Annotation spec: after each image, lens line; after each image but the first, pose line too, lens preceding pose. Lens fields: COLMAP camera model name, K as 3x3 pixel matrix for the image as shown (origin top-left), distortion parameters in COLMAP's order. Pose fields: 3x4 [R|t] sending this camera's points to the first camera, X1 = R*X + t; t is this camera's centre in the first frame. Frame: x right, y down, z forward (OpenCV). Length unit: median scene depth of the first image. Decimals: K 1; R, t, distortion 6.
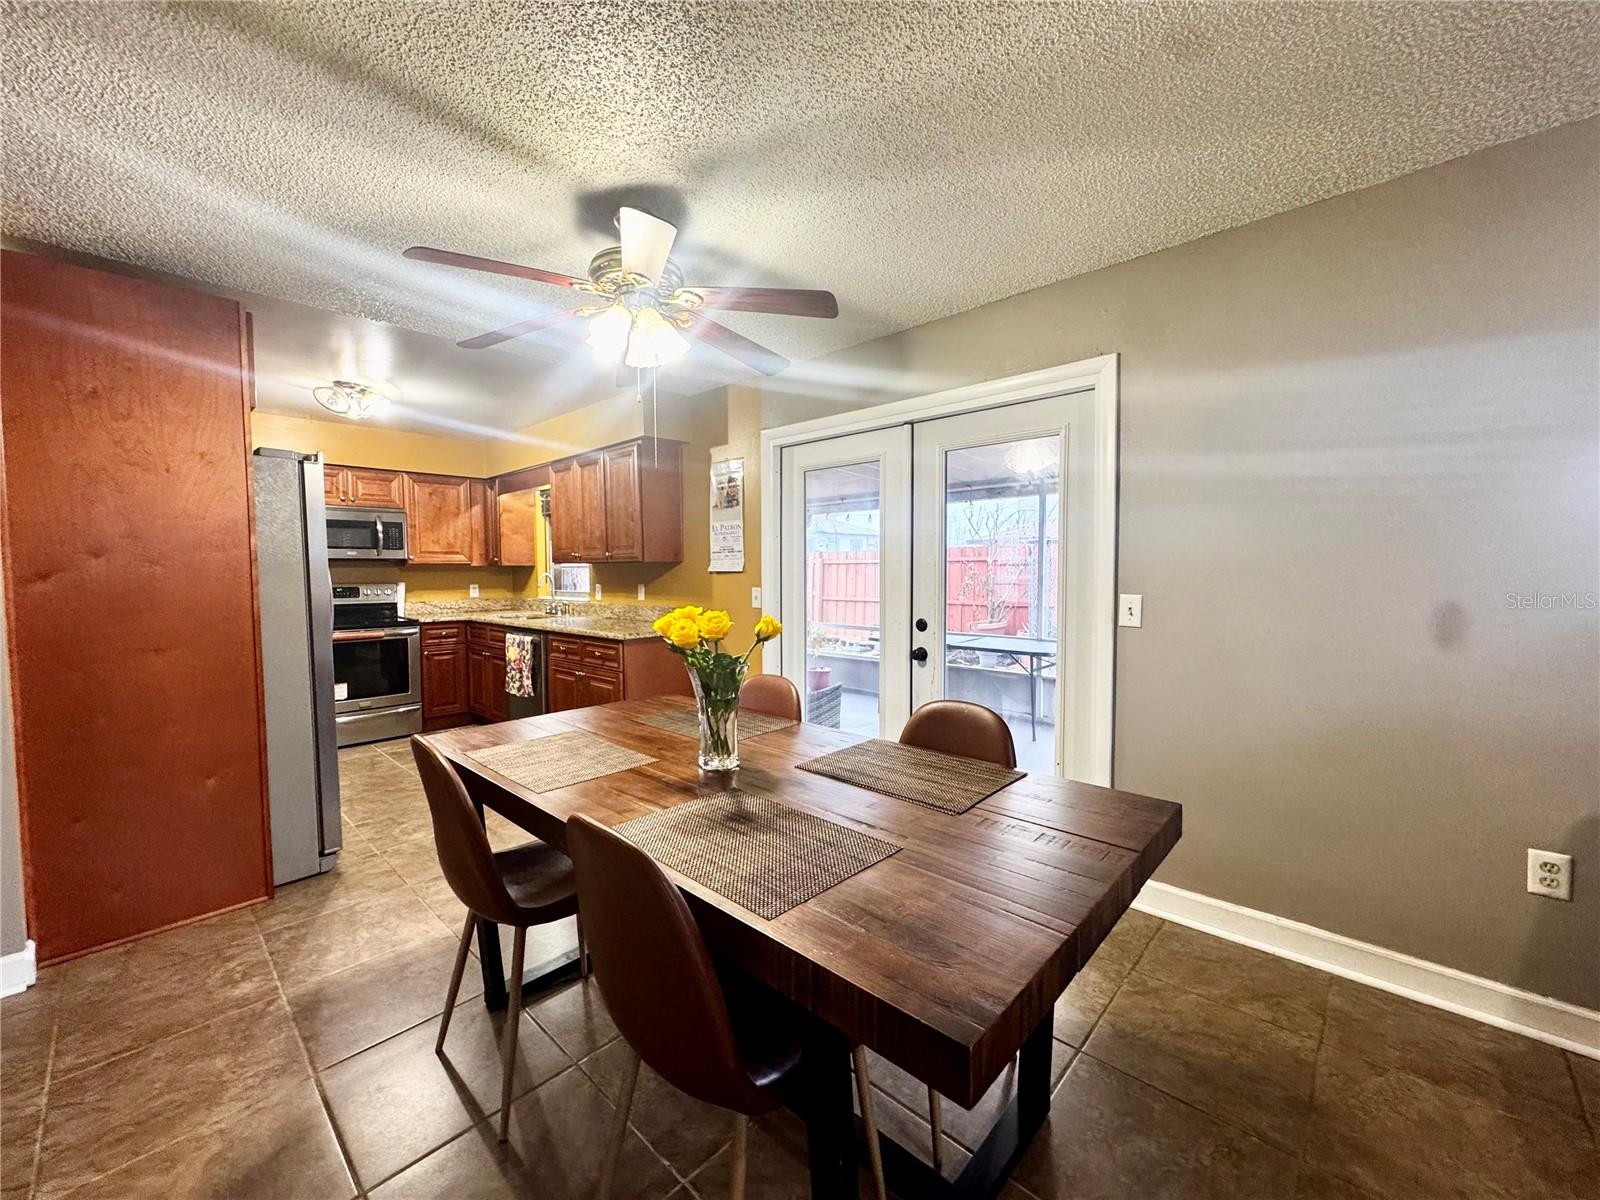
lens RADIAL K [[638.3, 0, 800.0], [0, 638.3, 600.0], [0, 0, 1]] dist [-0.003209, 0.000241]
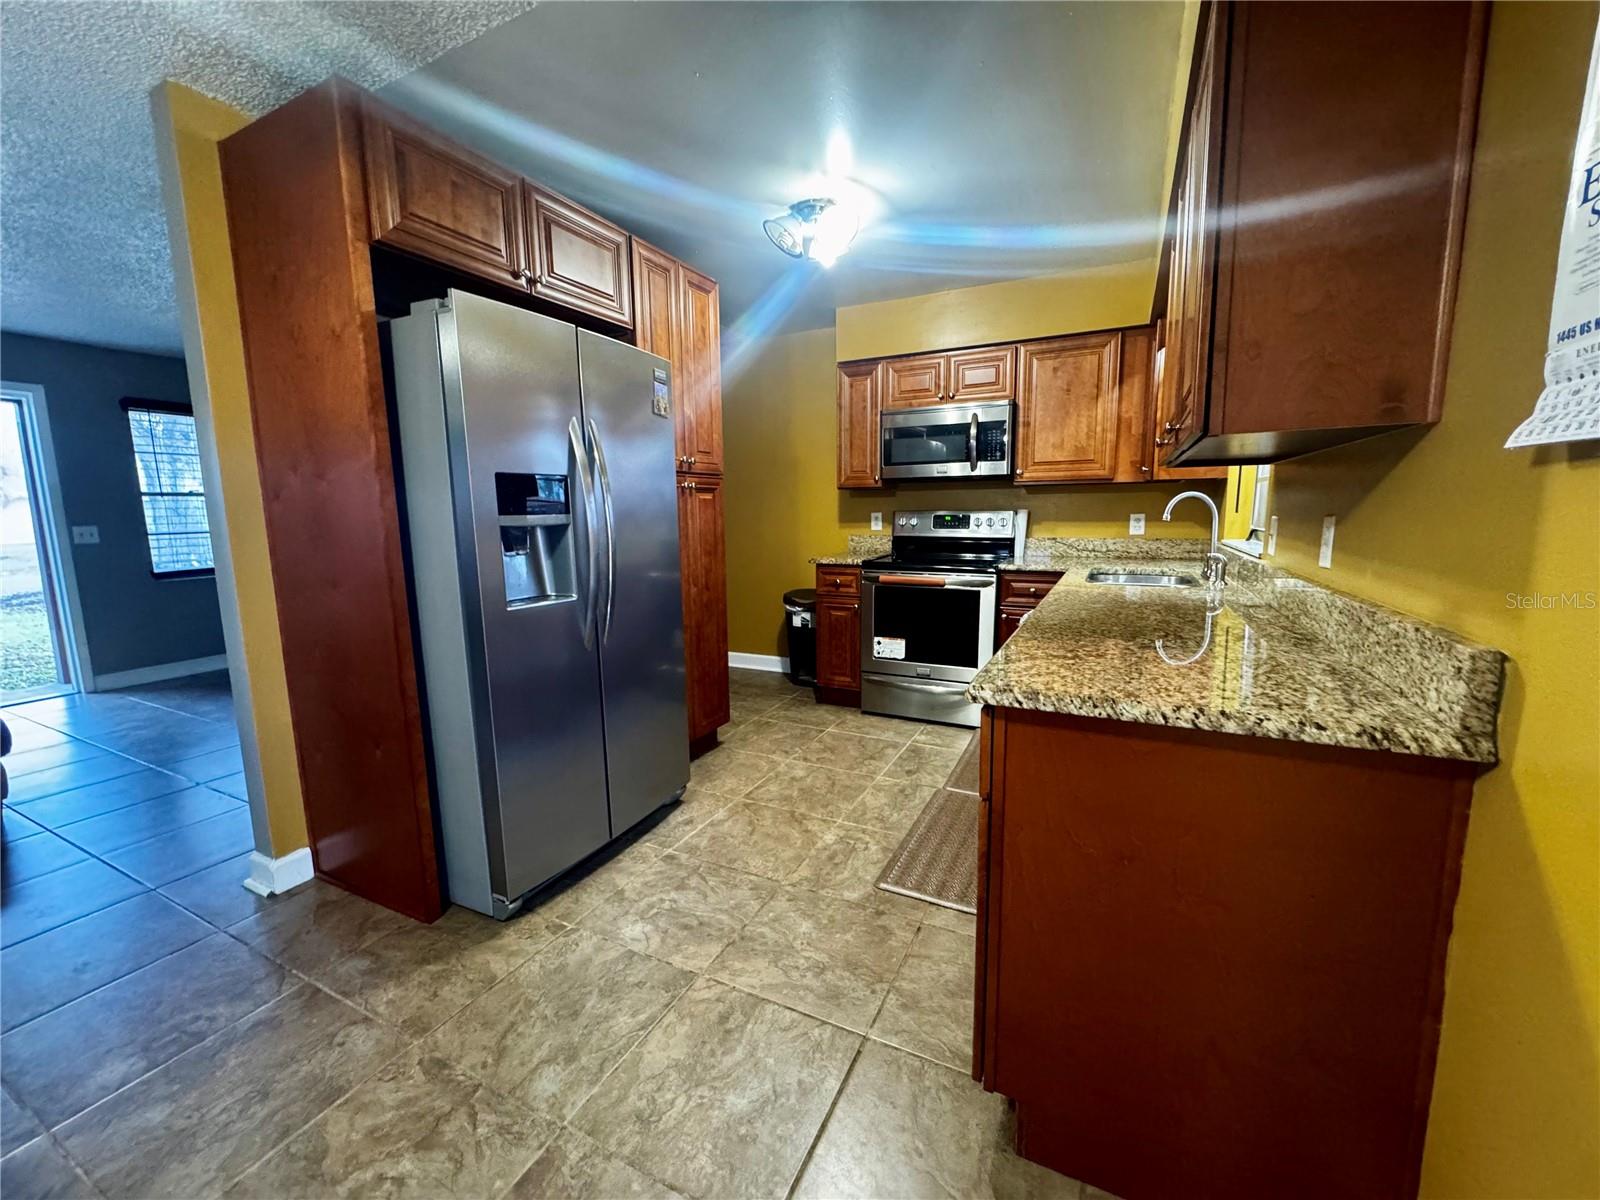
lens RADIAL K [[638.3, 0, 800.0], [0, 638.3, 600.0], [0, 0, 1]] dist [-0.003209, 0.000241]
pose [[0.286267, 0.136929, -0.948315, -0.016767], [-0.034472, 0.990567, 0.132624, -0.014870], [0.957529, -0.005276, 0.288287, 0.607142]]
